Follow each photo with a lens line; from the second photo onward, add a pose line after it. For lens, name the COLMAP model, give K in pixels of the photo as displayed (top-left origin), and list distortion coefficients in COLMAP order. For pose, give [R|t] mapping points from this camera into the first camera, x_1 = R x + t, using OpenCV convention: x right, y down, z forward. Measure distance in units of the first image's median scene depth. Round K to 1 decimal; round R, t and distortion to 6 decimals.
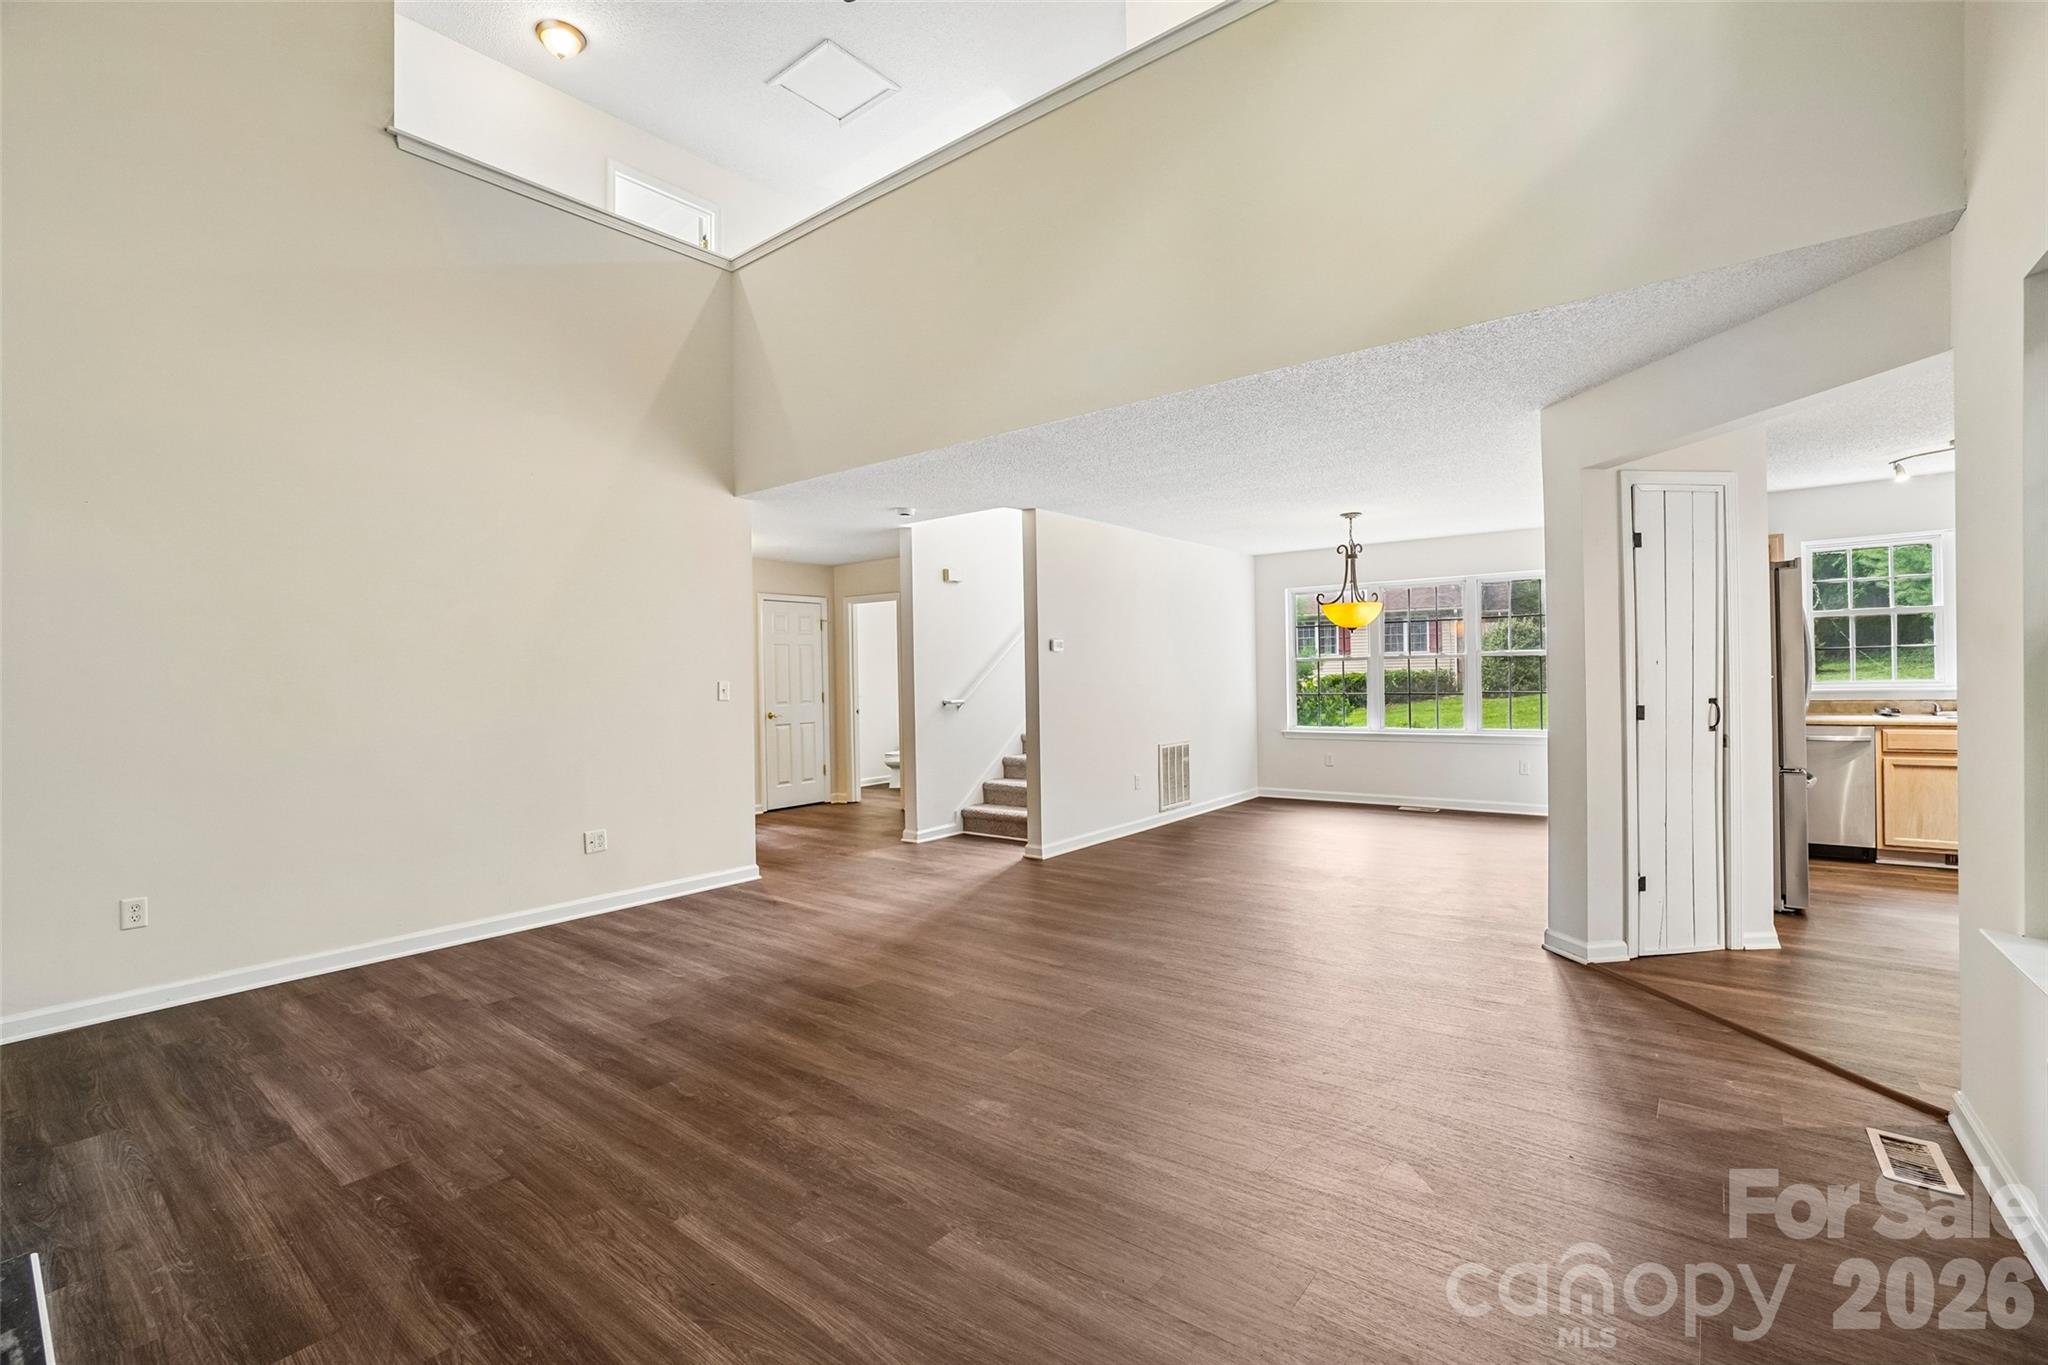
lens RADIAL K [[916.2, 0, 1014.3], [0, 916.2, 687.8], [0, 0, 1]] dist [-0.036949, -0.000029]
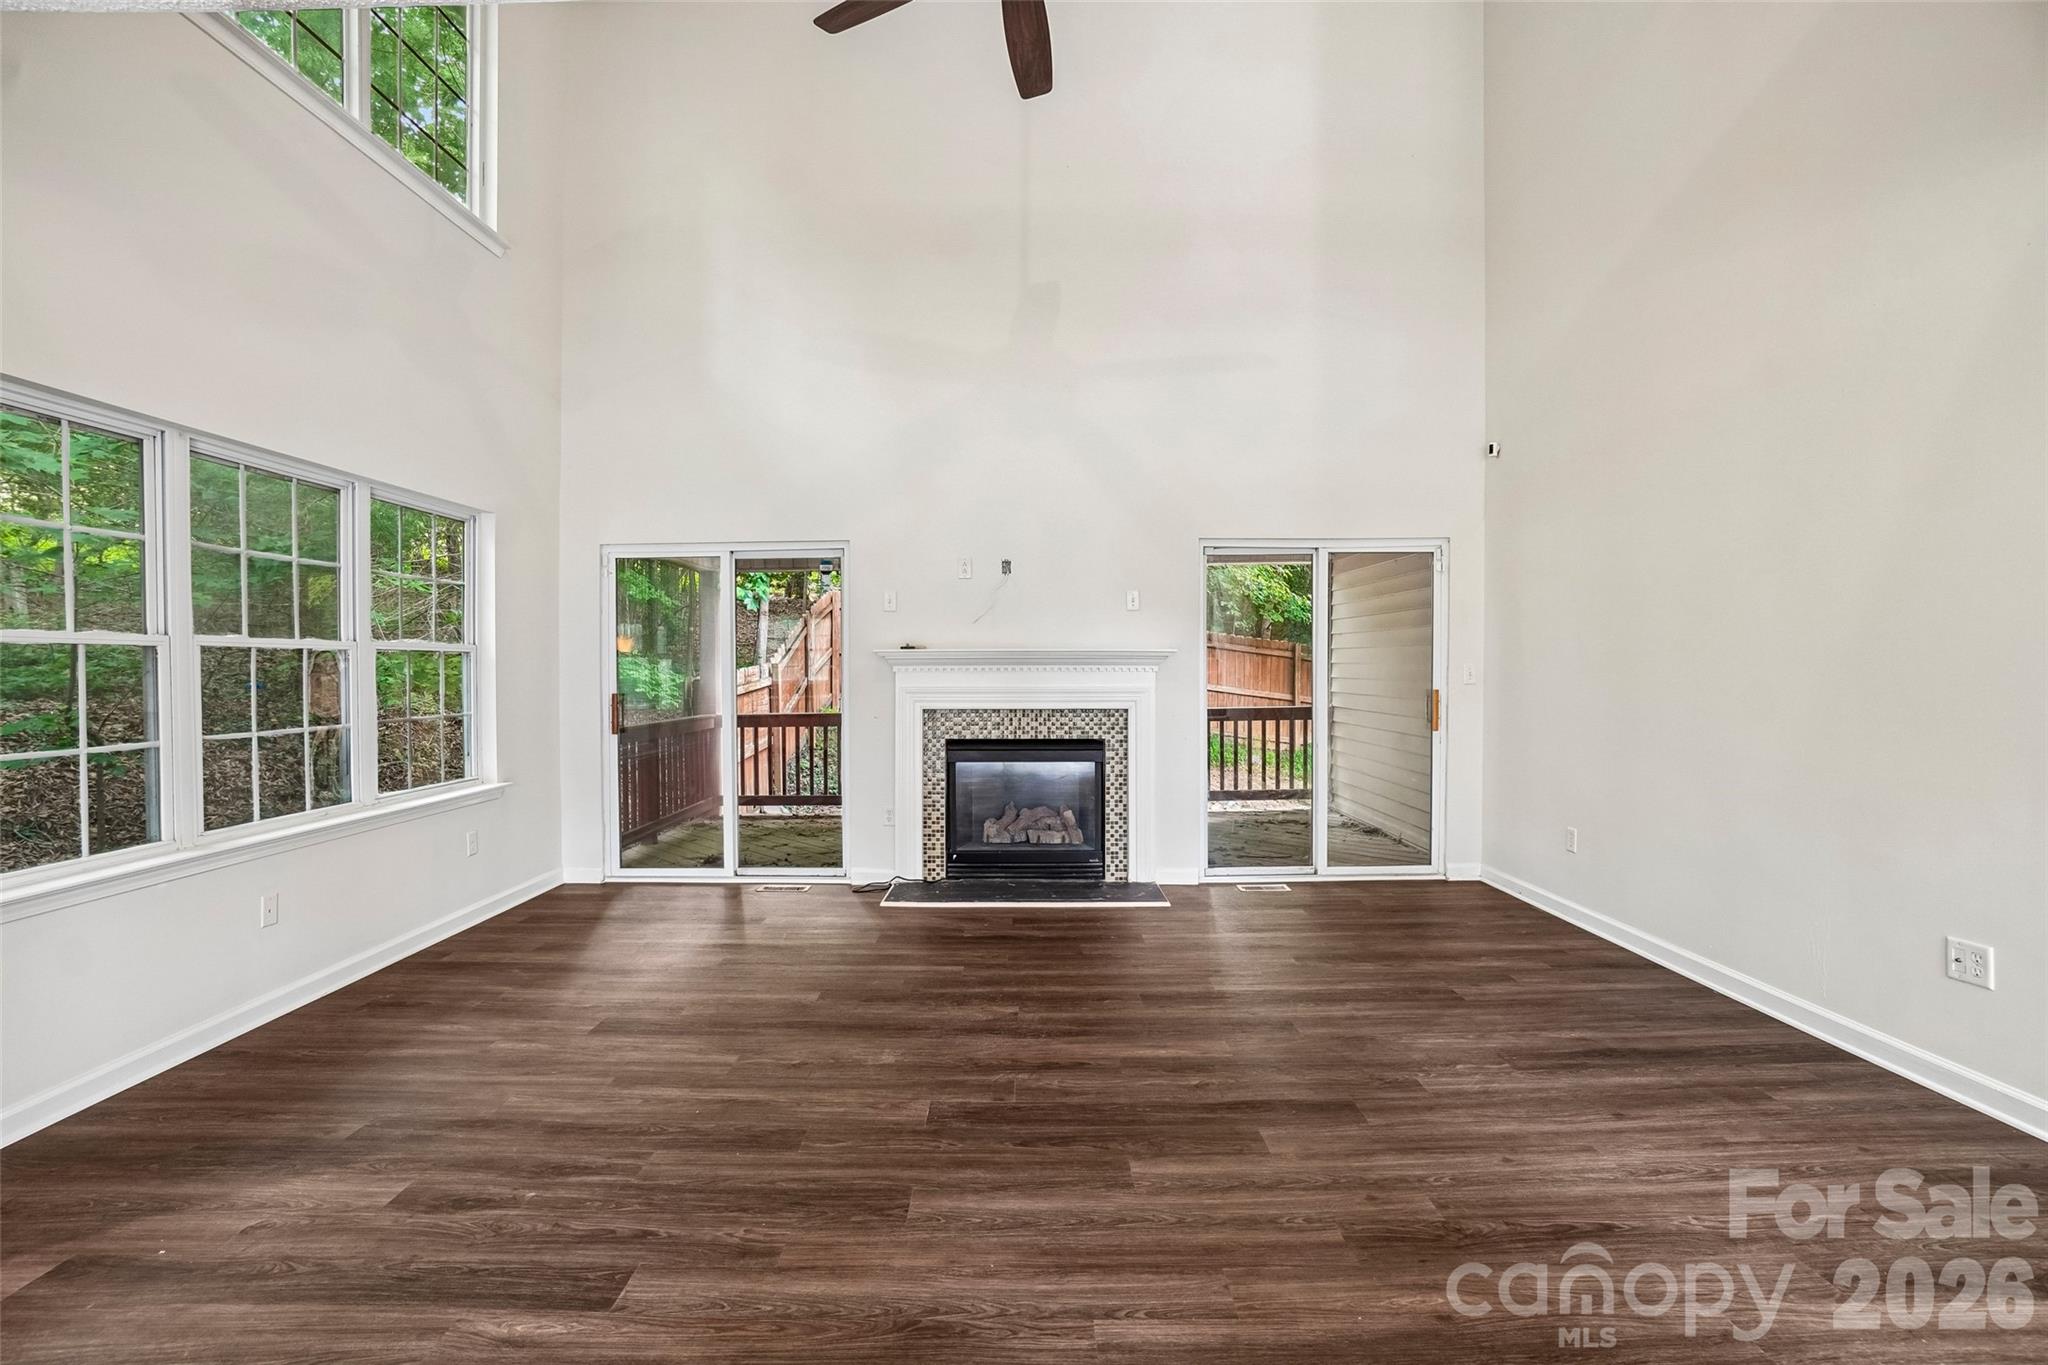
lens RADIAL K [[903.8, 0, 1011.0], [0, 903.8, 677.8], [0, 0, 1]] dist [-0.073504, 0.027972]
pose [[-0.791000, 0.029167, -0.611121, 0.306044], [0.010025, 0.999347, 0.034720, -0.019225], [0.611735, 0.021338, -0.790775, 1.216970]]
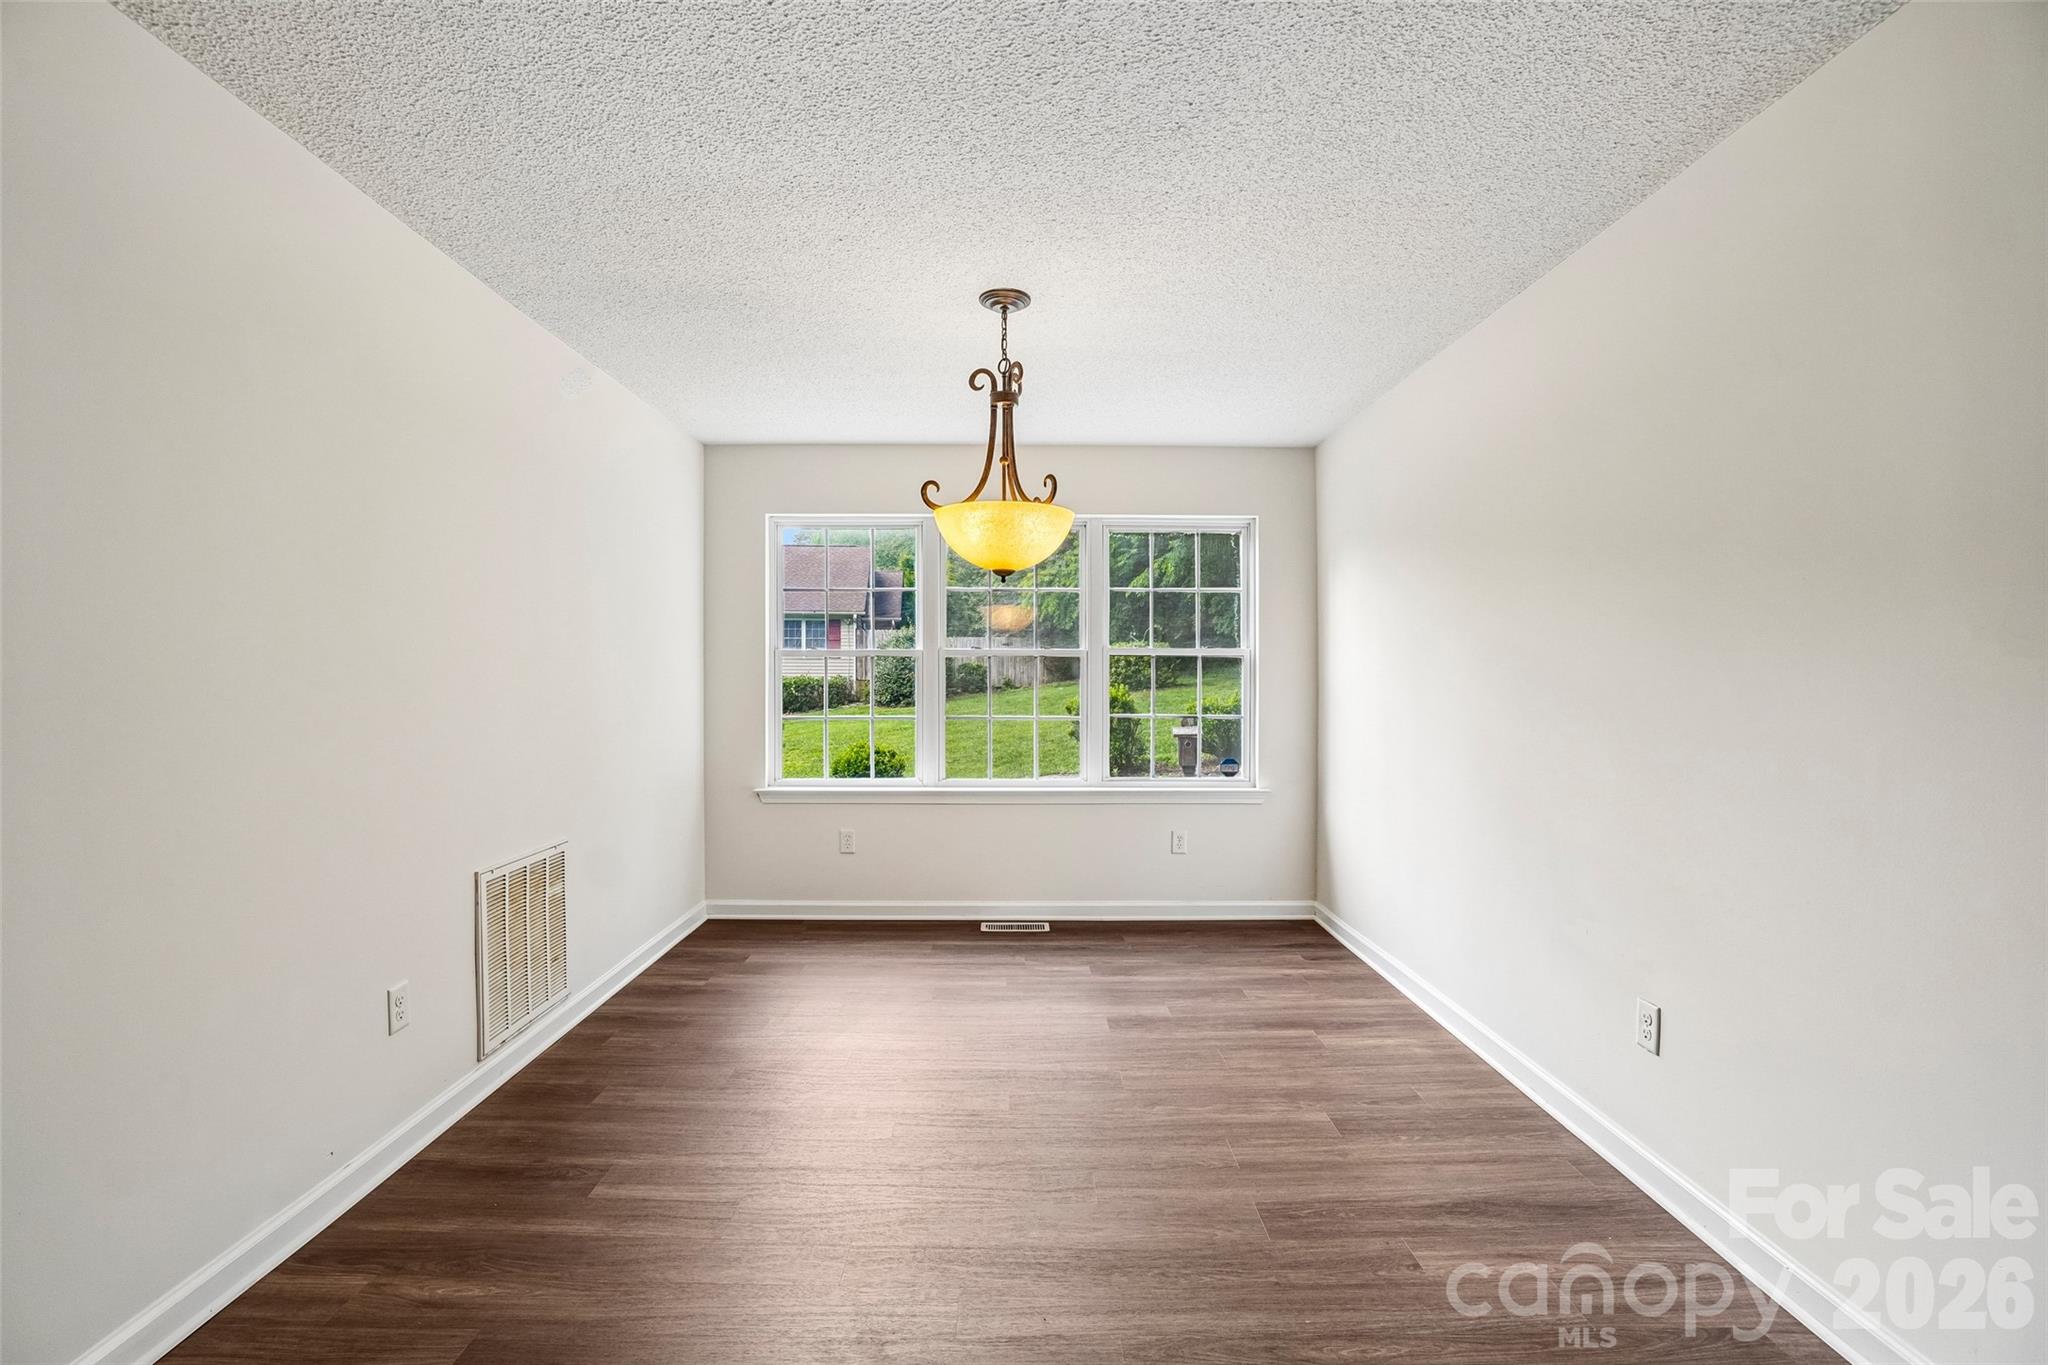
lens RADIAL K [[903.8, 0, 1011.0], [0, 903.8, 677.8], [0, 0, 1]] dist [-0.073504, 0.027972]
pose [[0.791296, 0.016087, 0.611221, 0.198803], [-0.005544, 0.999801, -0.019137, -0.015814], [-0.611408, 0.011755, 0.791228, 1.063965]]
